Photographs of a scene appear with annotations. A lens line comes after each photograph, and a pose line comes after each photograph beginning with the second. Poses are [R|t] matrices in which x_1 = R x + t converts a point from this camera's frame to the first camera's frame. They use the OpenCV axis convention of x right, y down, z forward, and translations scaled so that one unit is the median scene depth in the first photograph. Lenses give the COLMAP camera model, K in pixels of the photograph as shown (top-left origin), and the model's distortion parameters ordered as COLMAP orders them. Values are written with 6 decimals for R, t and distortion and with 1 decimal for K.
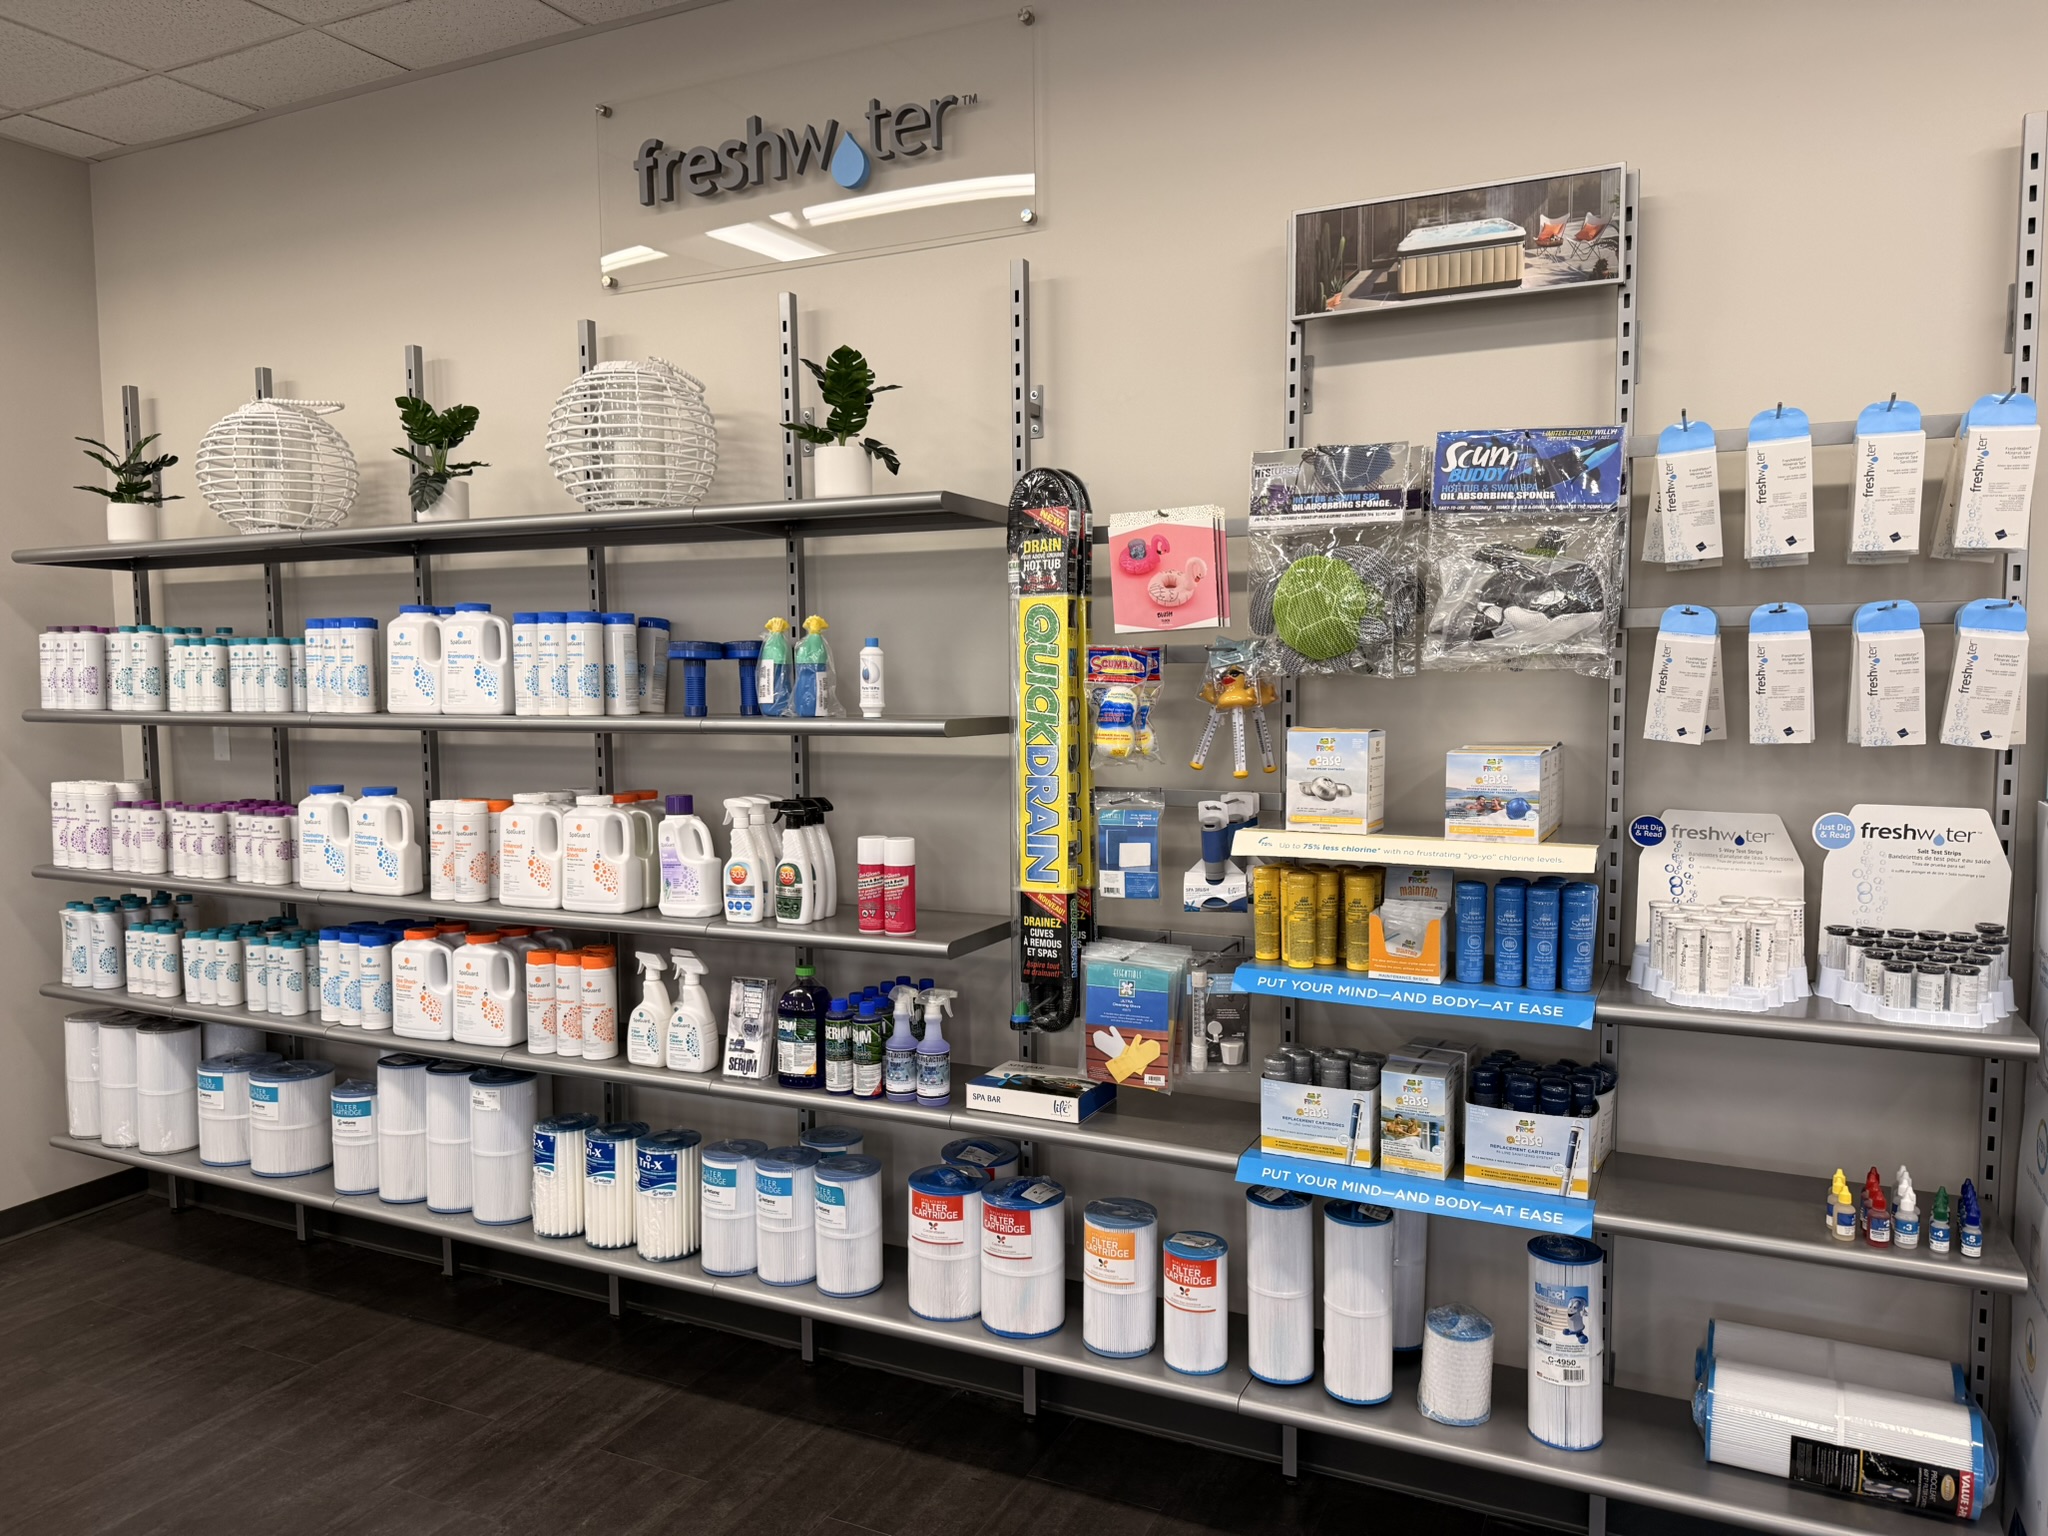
lens RADIAL K [[1439.1, 0, 1042.2], [0, 1439.1, 777.4], [0, 0, 1]] dist [0.066802, -0.095200]
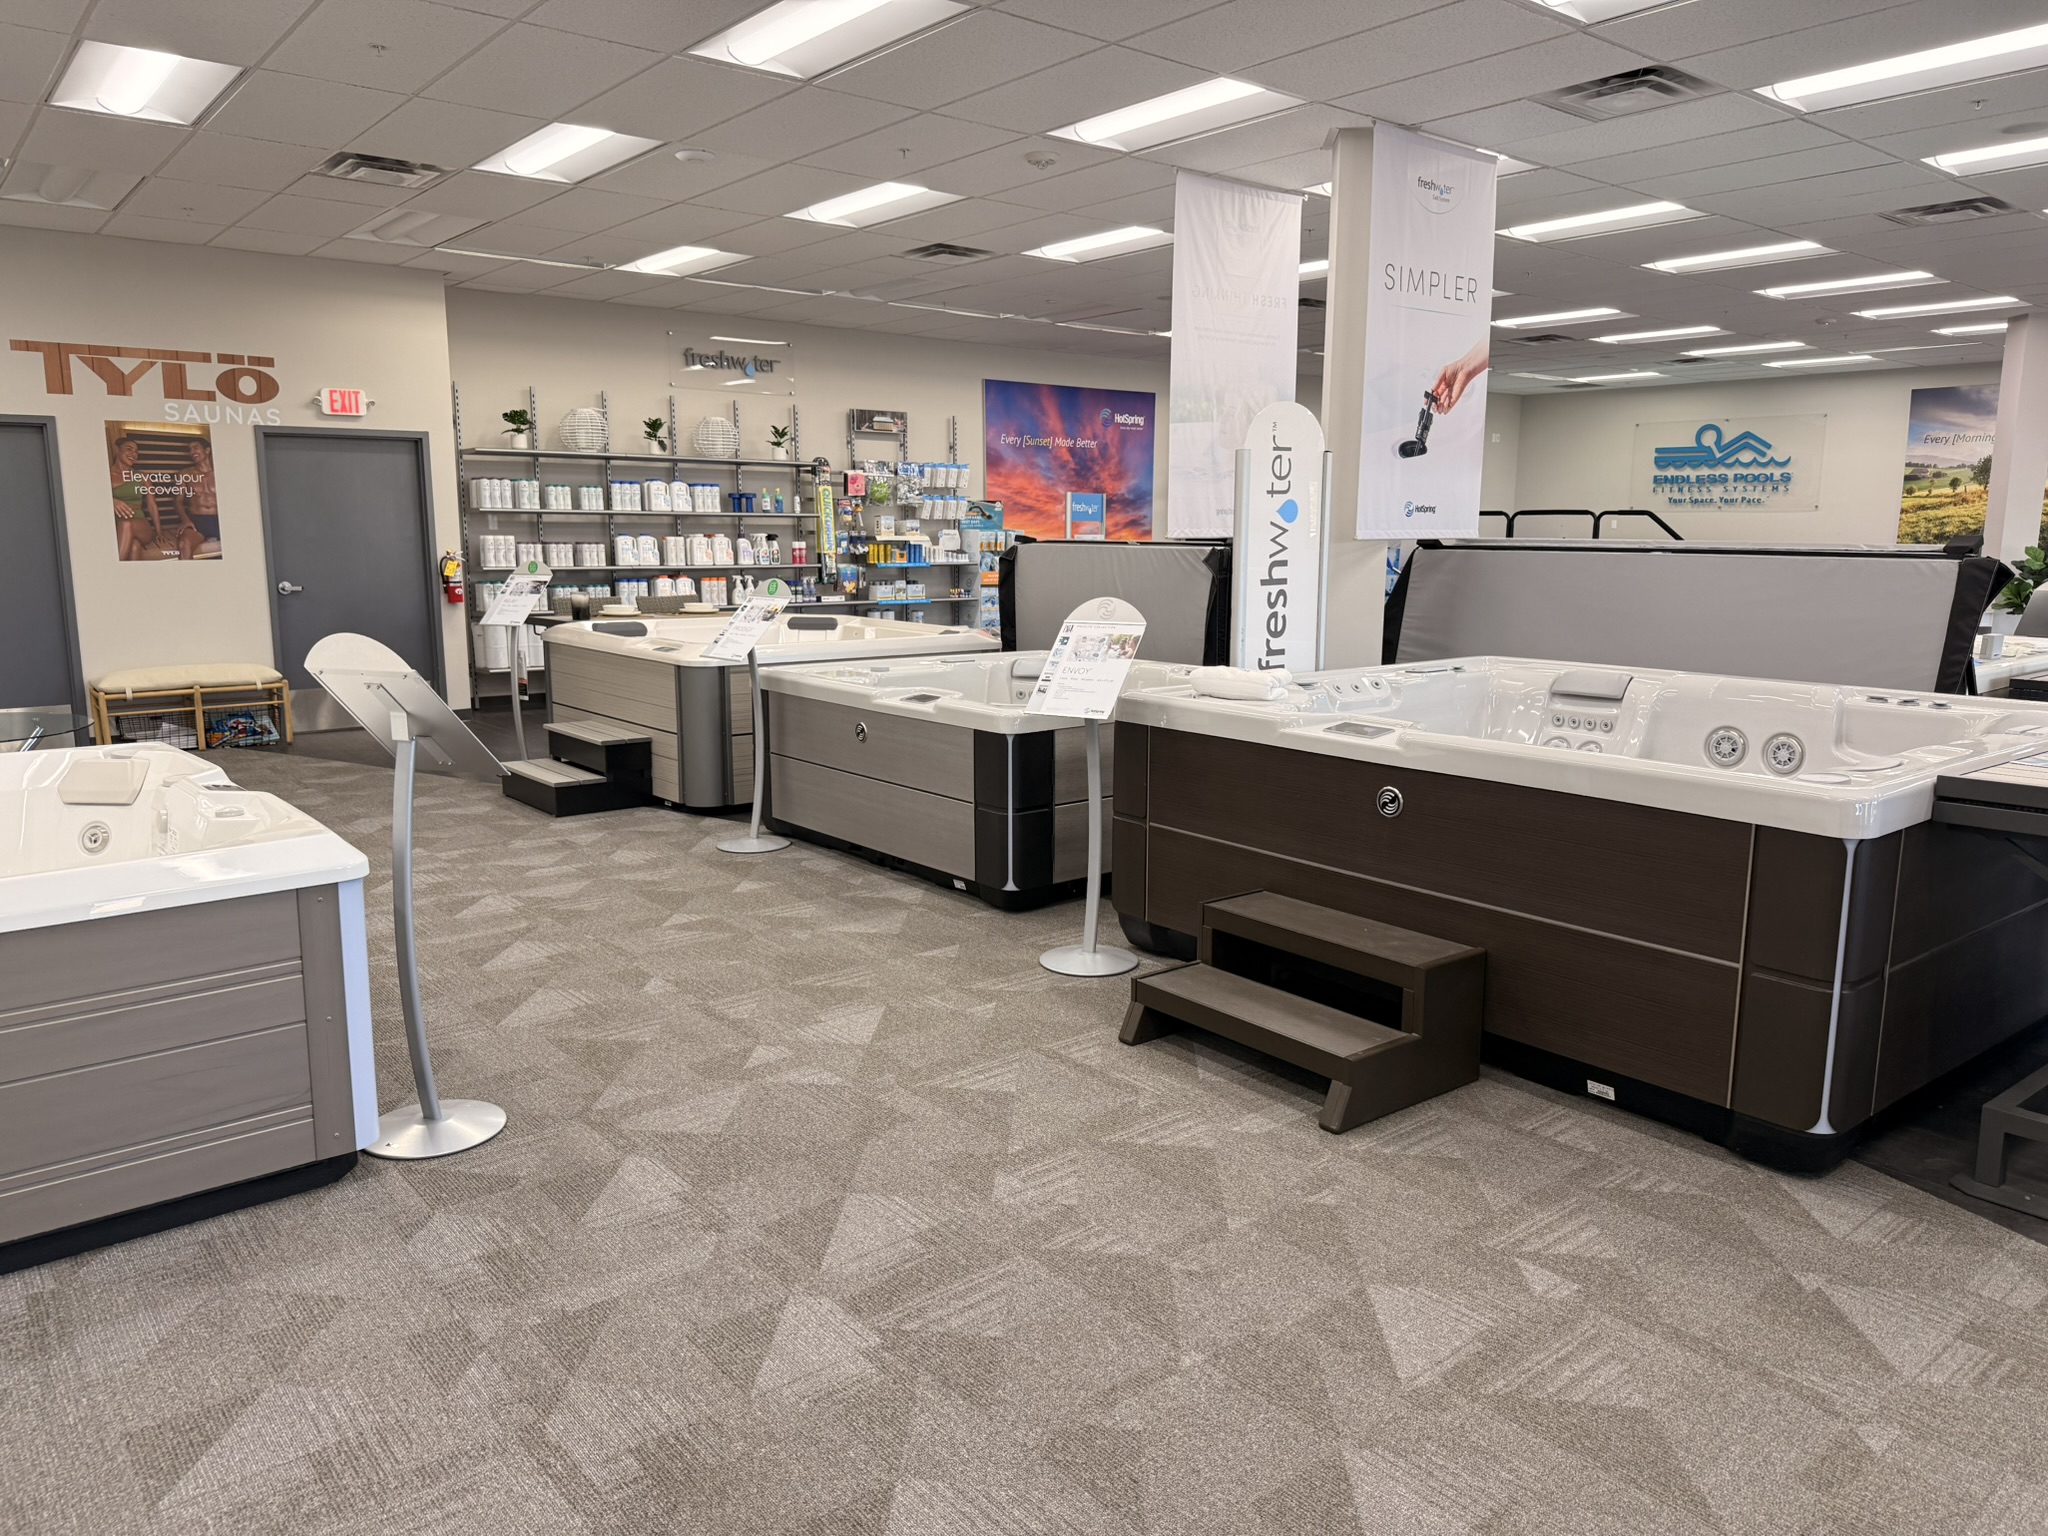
lens RADIAL K [[1432.0, 0, 1030.2], [0, 1432.0, 775.7], [0, 0, 1]] dist [0.117052, -0.152180]
pose [[0.423587, -0.145820, 0.894042, -3.432494], [0.065000, 0.989307, 0.130562, 0.198379], [-0.903520, 0.002809, 0.428536, -1.346863]]
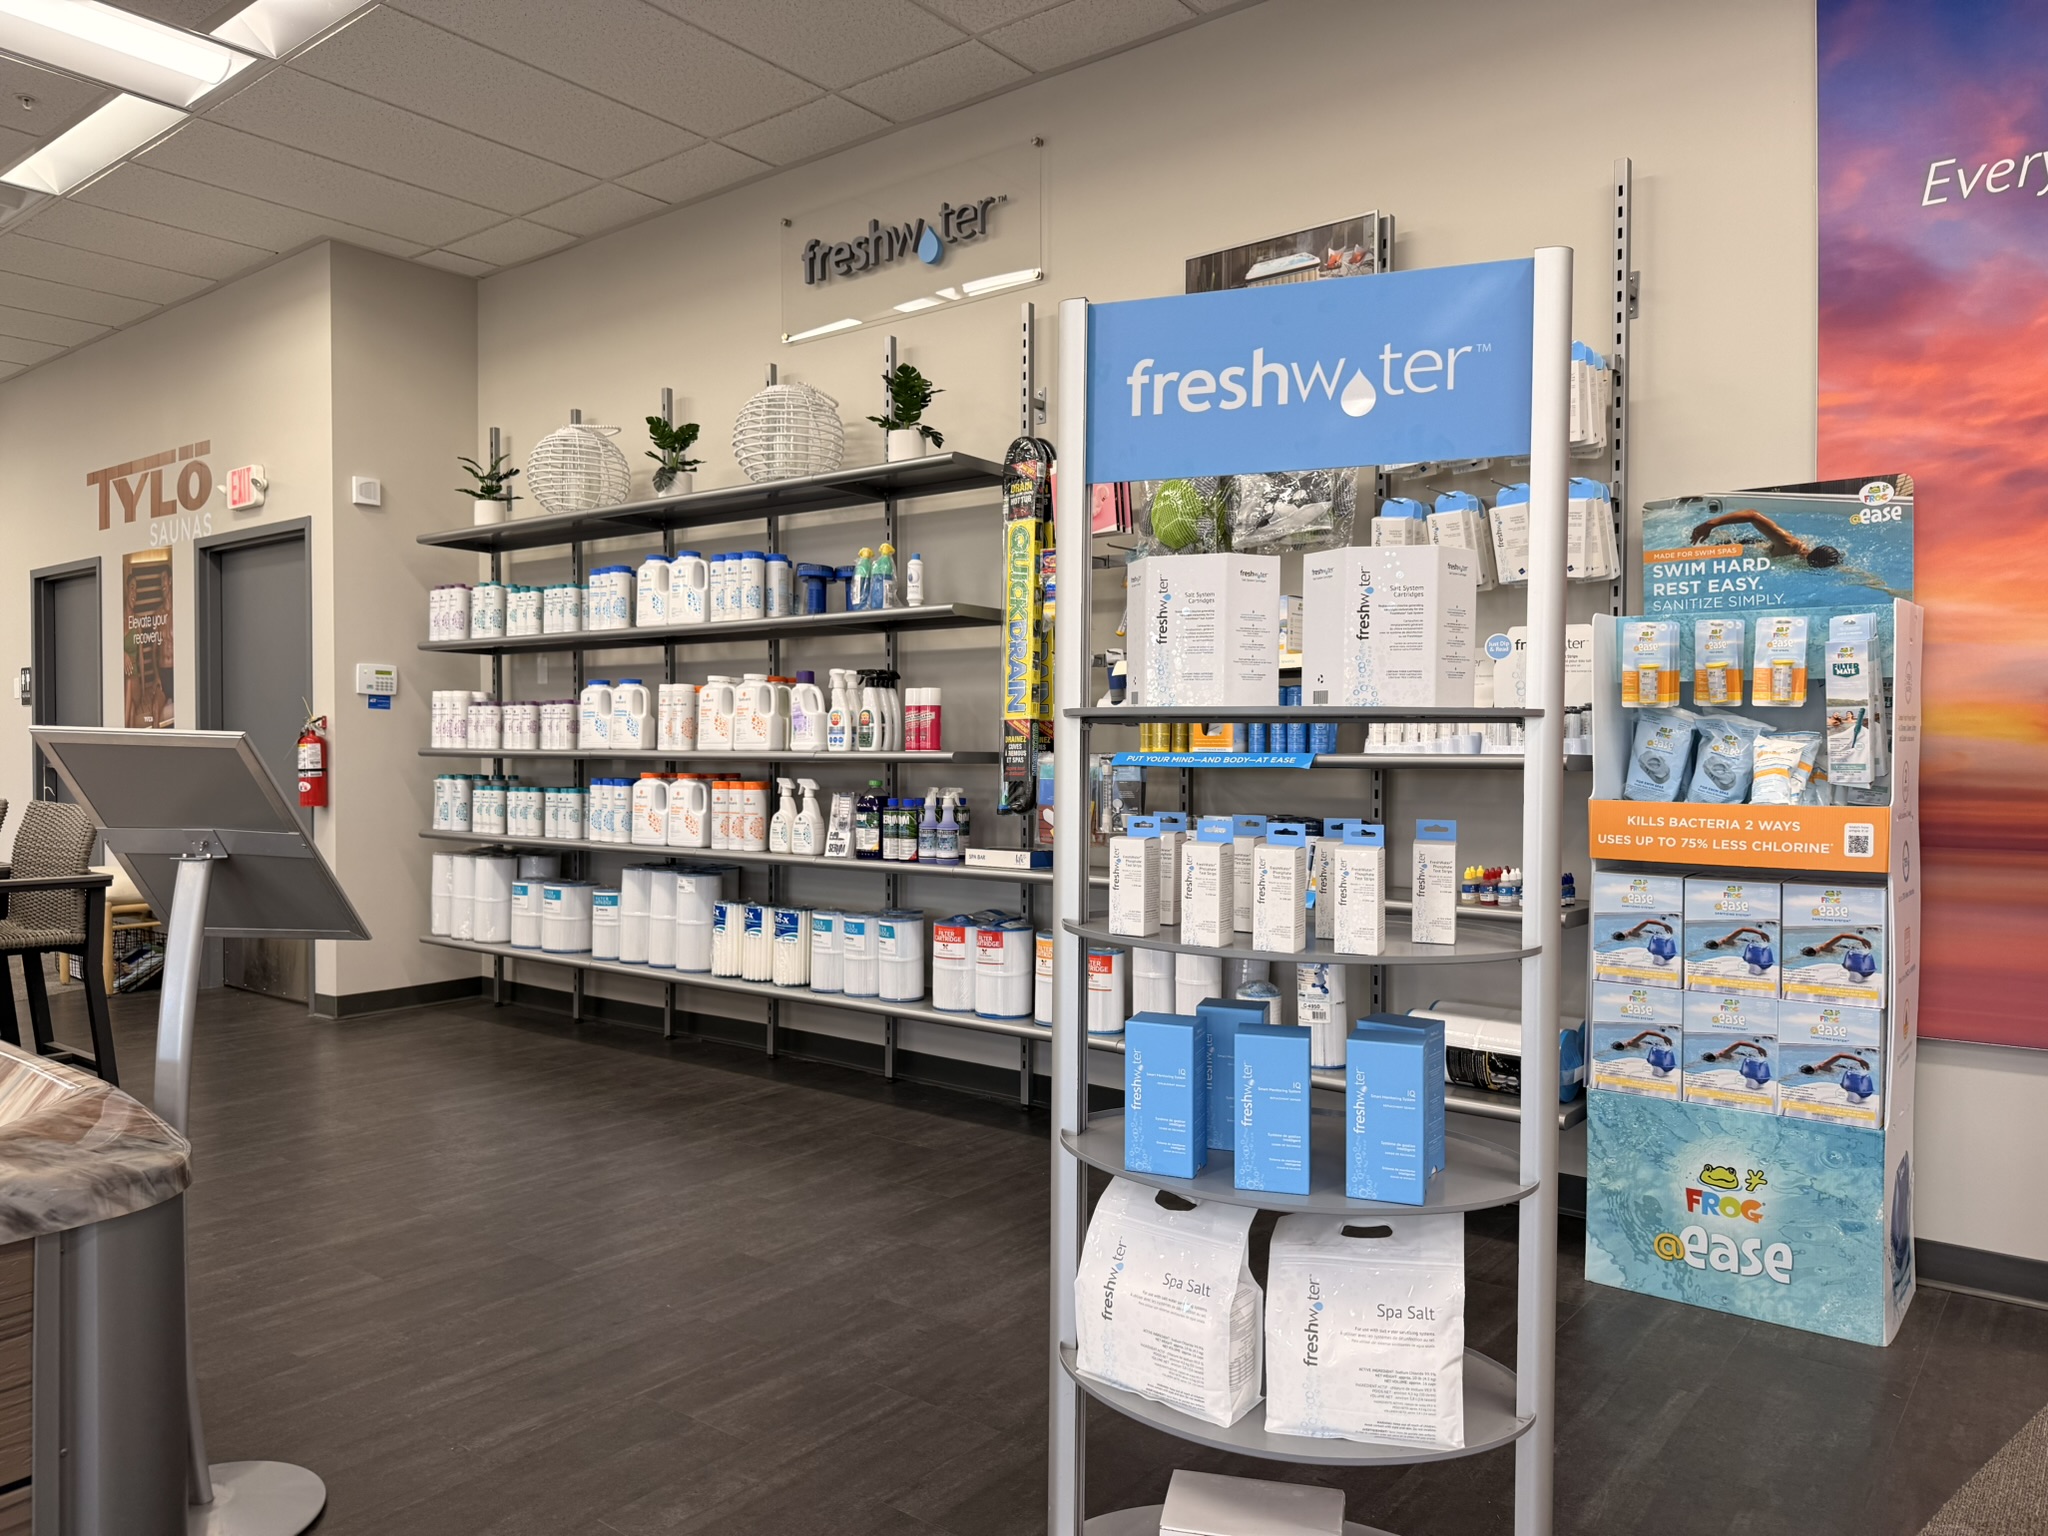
lens RADIAL K [[1432.0, 0, 1030.2], [0, 1432.0, 775.7], [0, 0, 1]] dist [0.117052, -0.152180]
pose [[0.975998, 0.016895, -0.217122, 0.295296], [-0.029273, 0.998116, -0.053916, 0.191147], [0.215802, 0.058977, 0.974654, -0.385254]]
